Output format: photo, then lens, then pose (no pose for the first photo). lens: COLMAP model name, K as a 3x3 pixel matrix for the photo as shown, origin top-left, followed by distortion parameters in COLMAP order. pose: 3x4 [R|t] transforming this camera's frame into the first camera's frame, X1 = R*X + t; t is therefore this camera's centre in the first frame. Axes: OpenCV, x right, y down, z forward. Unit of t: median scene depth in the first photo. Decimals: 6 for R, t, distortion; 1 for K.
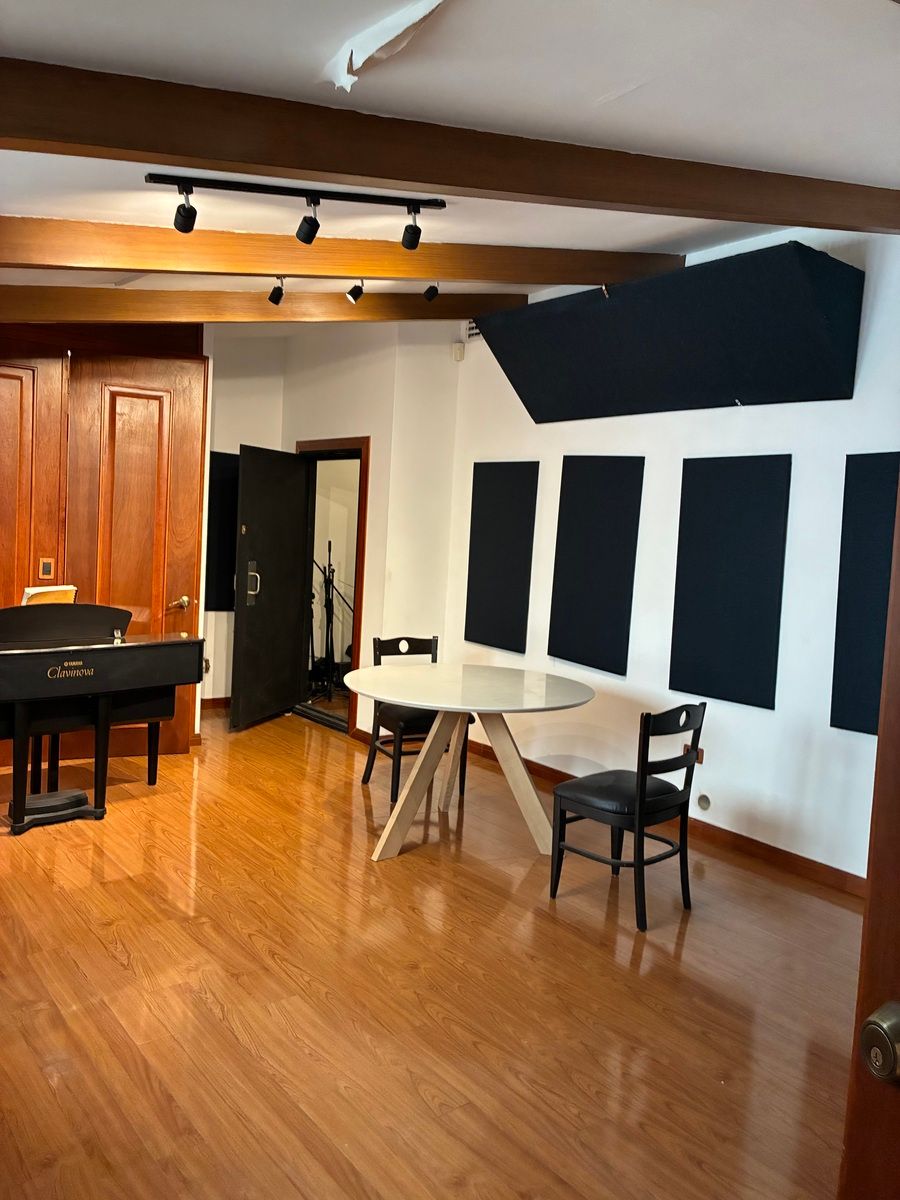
lens RADIAL K [[911.9, 0, 454.9], [0, 911.9, 581.8], [0, 0, 1]] dist [0.064170, -0.085810]
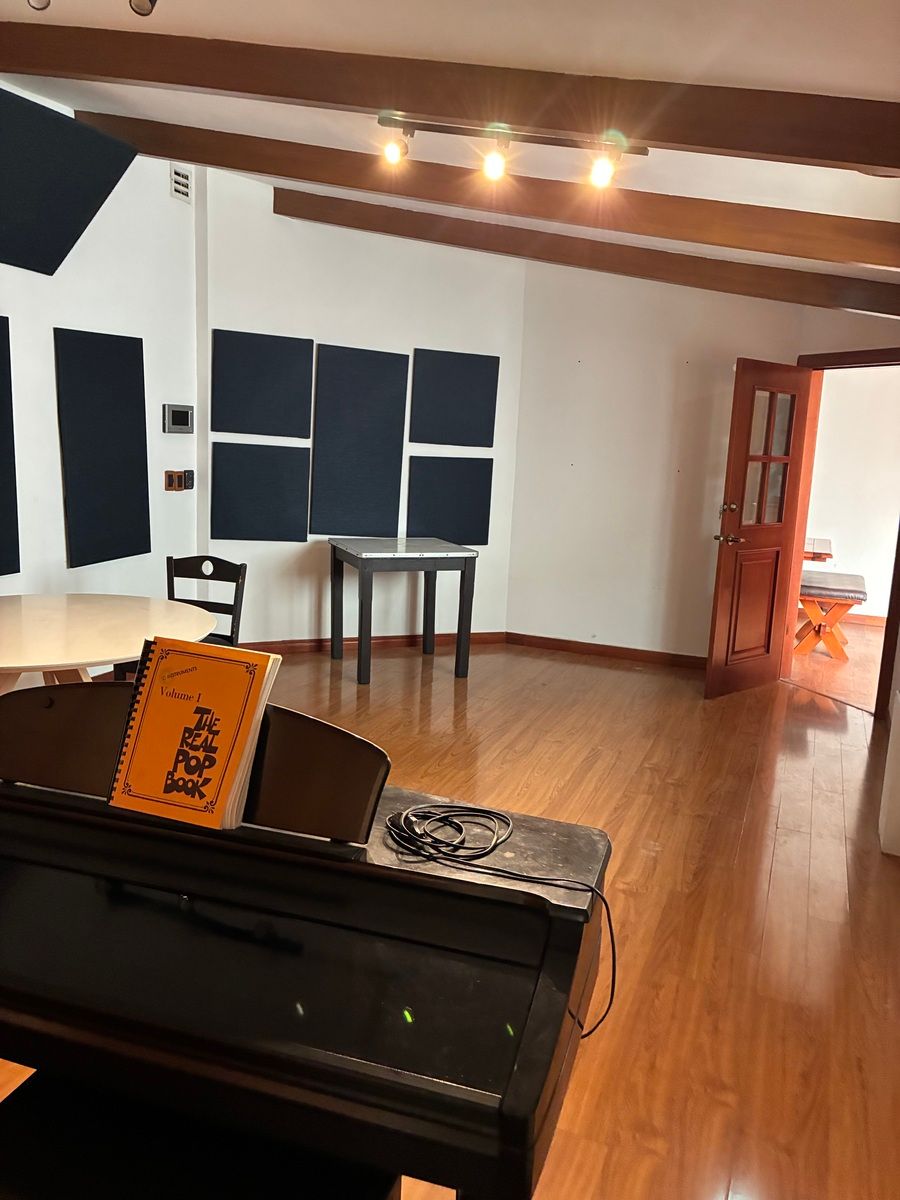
lens RADIAL K [[911.9, 0, 454.9], [0, 911.9, 581.8], [0, 0, 1]] dist [0.064170, -0.085810]
pose [[-0.487346, -0.222362, 0.844422, -1.428230], [-0.010110, 0.968406, 0.249176, -0.210926], [-0.873150, 0.112898, -0.474196, 1.957360]]
